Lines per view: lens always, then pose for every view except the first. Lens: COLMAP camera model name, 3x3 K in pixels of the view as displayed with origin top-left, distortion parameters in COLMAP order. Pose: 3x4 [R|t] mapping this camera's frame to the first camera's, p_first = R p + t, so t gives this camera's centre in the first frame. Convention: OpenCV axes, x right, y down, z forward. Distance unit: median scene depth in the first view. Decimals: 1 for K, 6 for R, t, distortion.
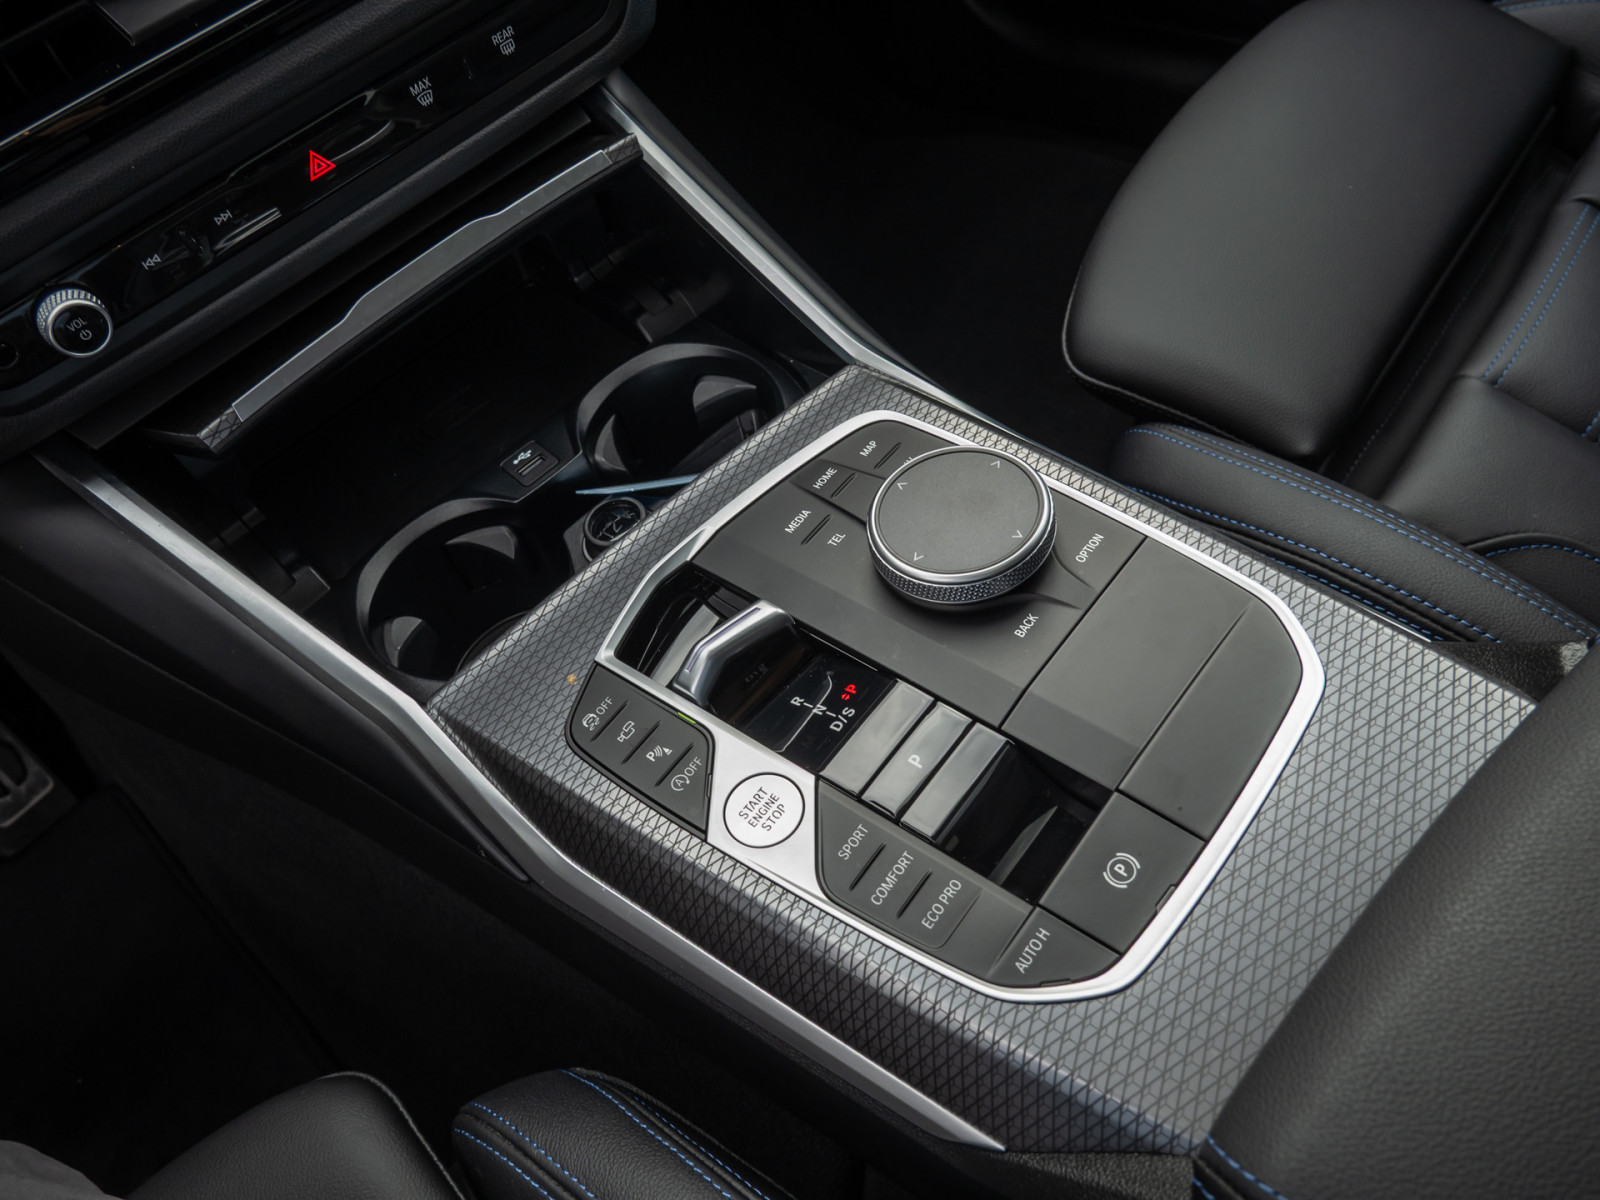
lens RADIAL K [[1133.4, 0, 792.5], [0, 1133.4, 612.8], [0, 0, 1]] dist [-0.070022, 0.026233]
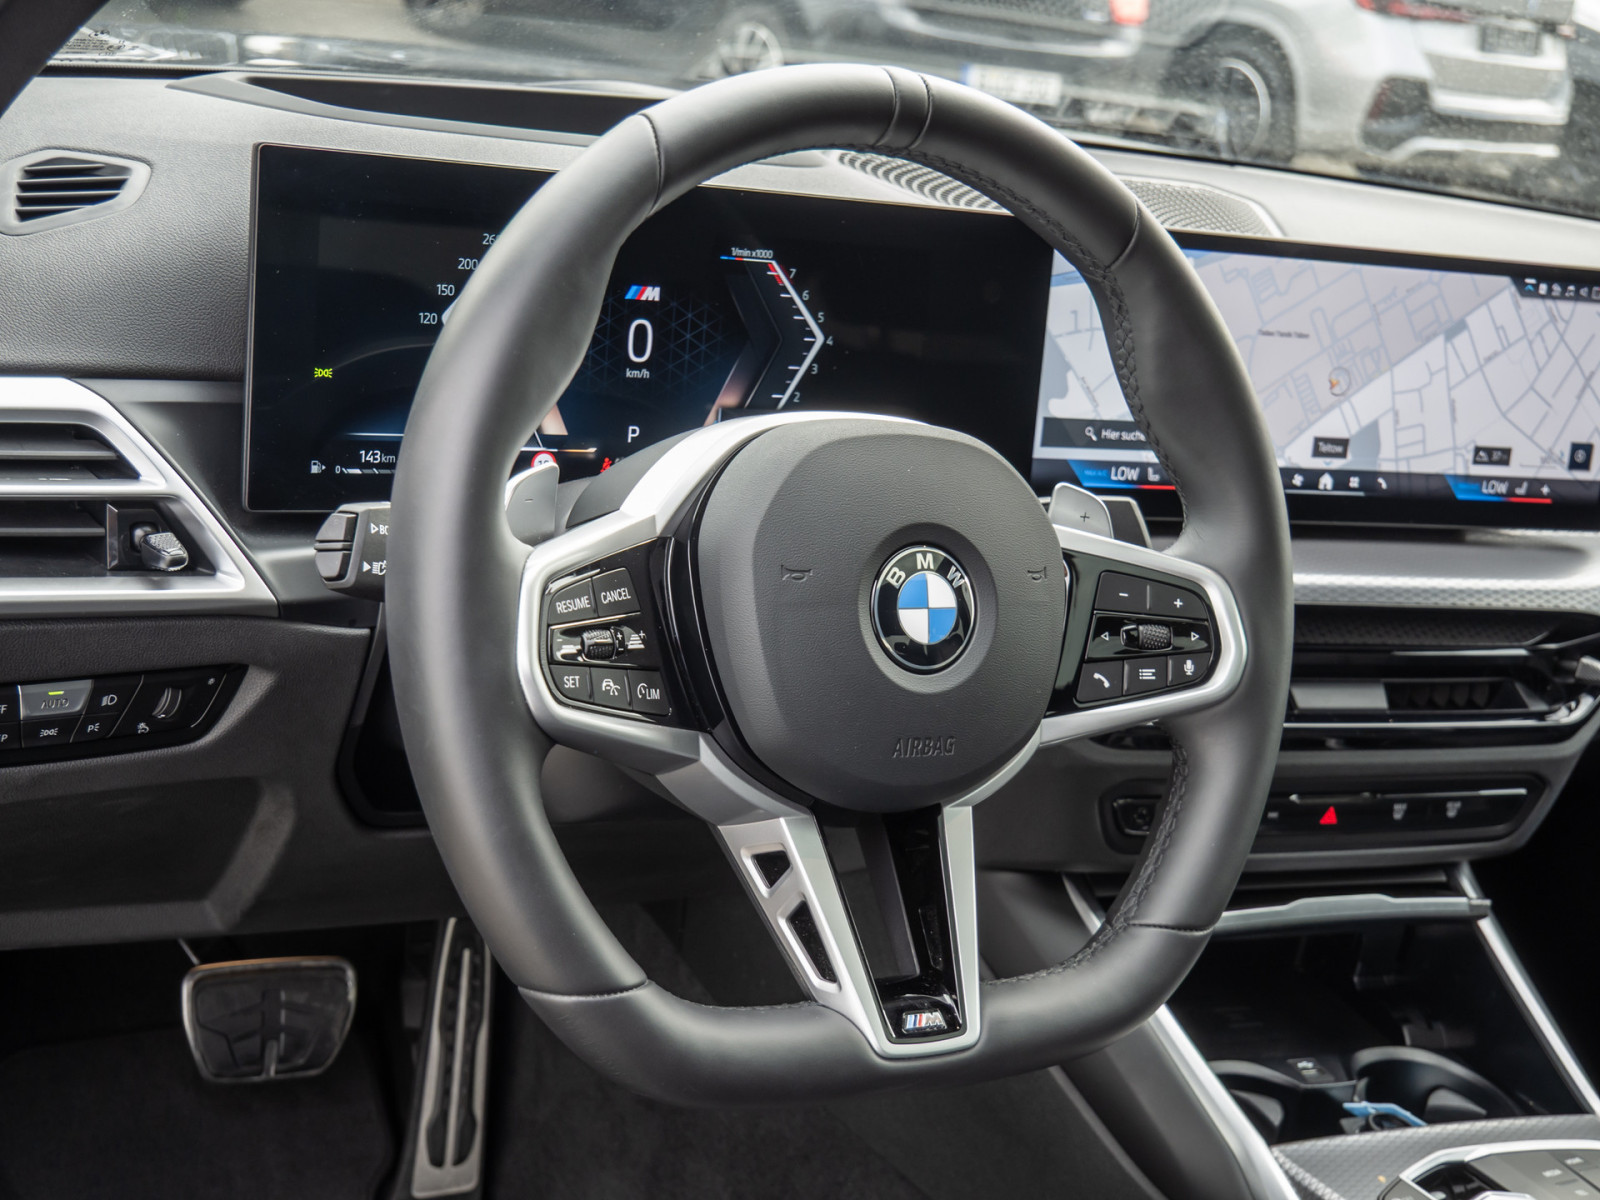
lens RADIAL K [[2066.6, 0, 813.1], [0, 2066.6, 617.2], [0, 0, 1]] dist [0.013203, 0.000000]
pose [[0.873595, 0.441003, -0.205785, -0.480518], [-0.480212, 0.712603, -0.511462, 0.993556], [-0.078914, 0.545632, 0.834301, -1.217729]]
